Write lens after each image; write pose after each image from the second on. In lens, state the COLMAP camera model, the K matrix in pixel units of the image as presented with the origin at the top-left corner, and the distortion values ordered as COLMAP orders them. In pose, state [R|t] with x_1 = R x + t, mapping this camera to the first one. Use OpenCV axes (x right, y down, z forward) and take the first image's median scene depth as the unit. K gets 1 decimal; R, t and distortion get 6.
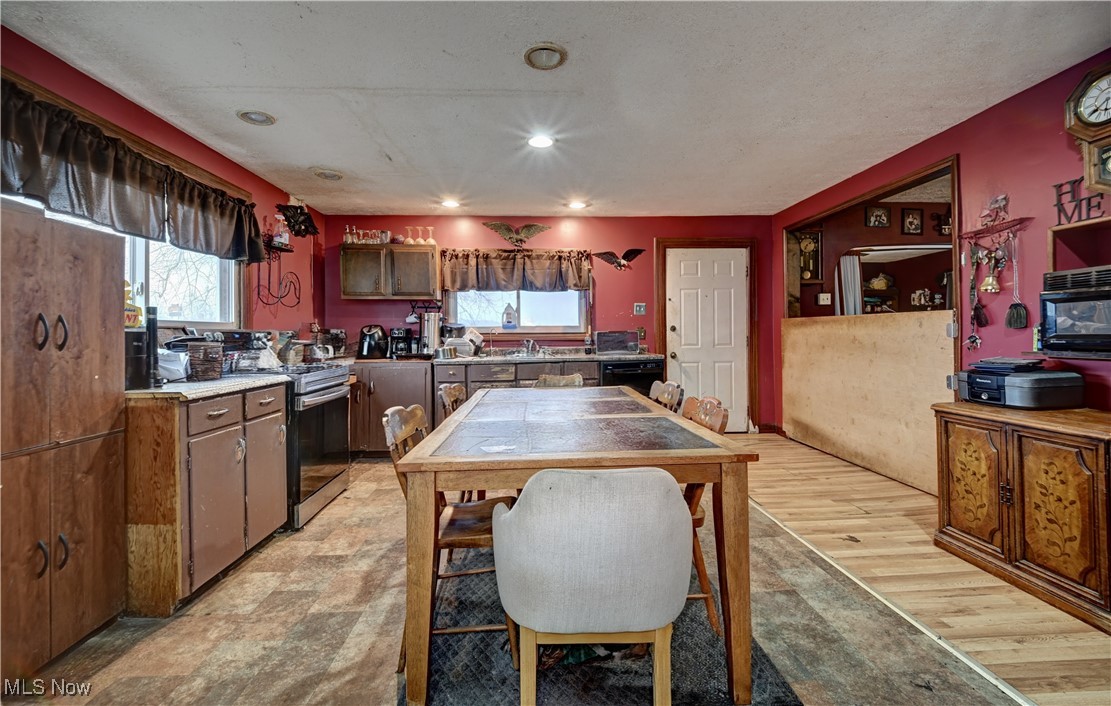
lens RADIAL K [[464.5, 0, 557.1], [0, 464.5, 345.0], [0, 0, 1]] dist [-0.004712, -0.005796]
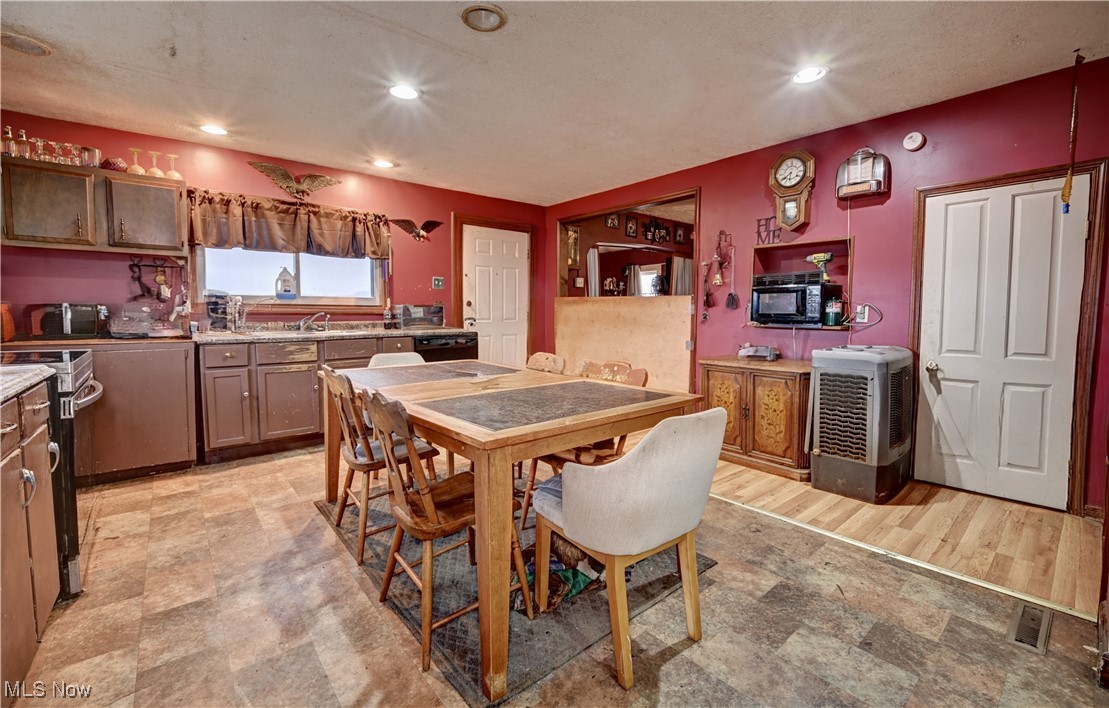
lens RADIAL K [[463.7, 0, 566.3], [0, 463.7, 352.2], [0, 0, 1]] dist [-0.004712, -0.005796]
pose [[0.798697, -0.039053, 0.600465, -0.227757], [-0.002572, 0.997661, 0.068307, 0.002454], [-0.601729, -0.056101, 0.796728, 0.044679]]
